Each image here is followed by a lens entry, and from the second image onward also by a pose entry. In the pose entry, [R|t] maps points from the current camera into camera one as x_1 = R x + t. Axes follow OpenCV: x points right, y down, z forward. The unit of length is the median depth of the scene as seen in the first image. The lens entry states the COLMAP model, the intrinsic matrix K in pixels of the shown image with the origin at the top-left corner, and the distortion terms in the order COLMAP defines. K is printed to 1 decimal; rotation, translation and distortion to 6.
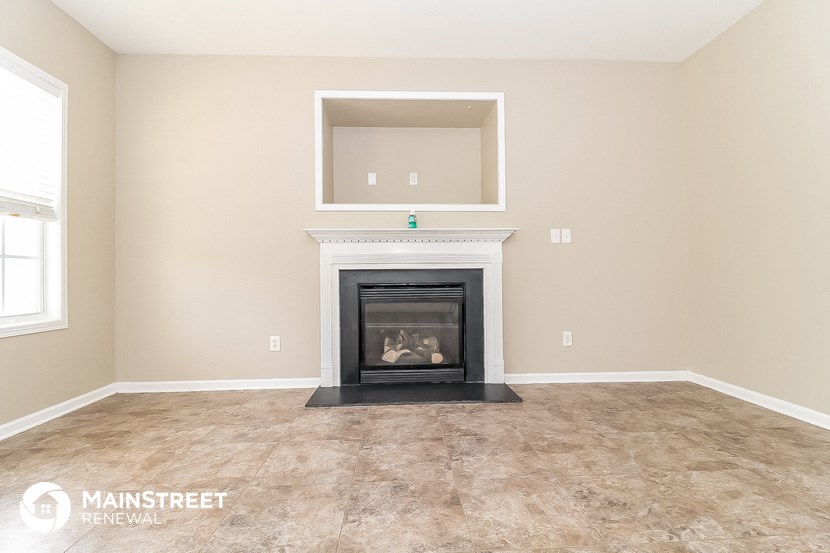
lens RADIAL K [[382.7, 0, 415.0], [0, 382.7, 276.5], [0, 0, 1]] dist [0.000357, -0.010243]
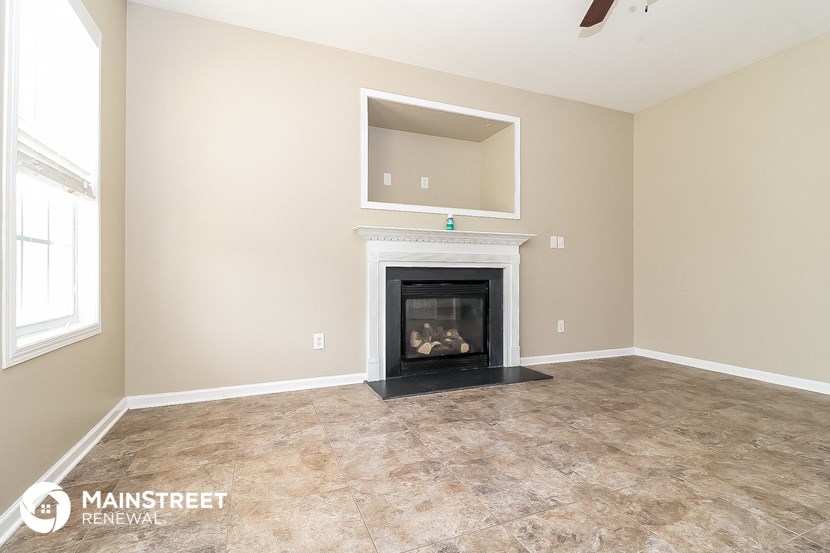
lens RADIAL K [[379.5, 0, 415.0], [0, 379.5, 276.5], [0, 0, 1]] dist [0.004730, -0.009816]
pose [[0.944652, 0.008713, 0.327959, -0.462330], [-0.009676, 0.999952, 0.001306, 0.006296], [-0.327932, -0.004407, 0.944691, 0.006867]]
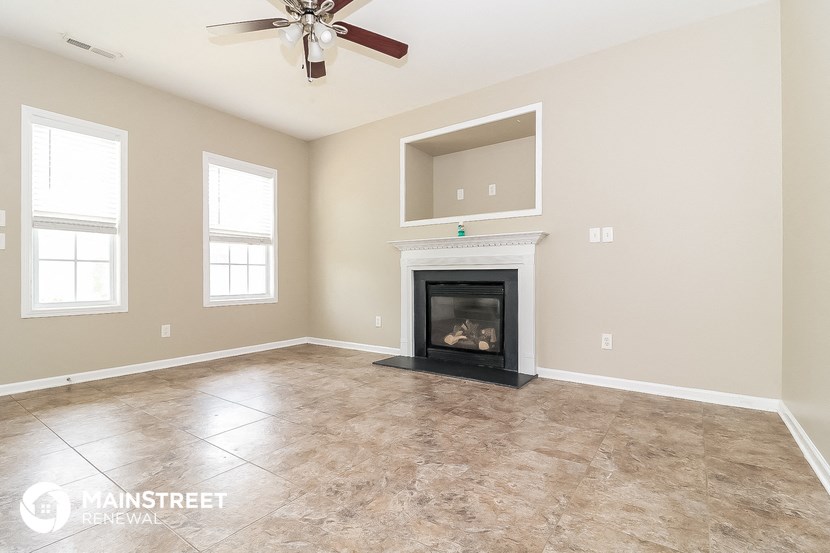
lens RADIAL K [[382.7, 0, 415.0], [0, 382.7, 276.5], [0, 0, 1]] dist [0.000357, -0.010243]
pose [[0.794955, 0.007204, -0.606626, 0.624349], [-0.003253, 0.999966, 0.007613, -0.006148], [0.606660, -0.004079, 0.794951, -0.058888]]
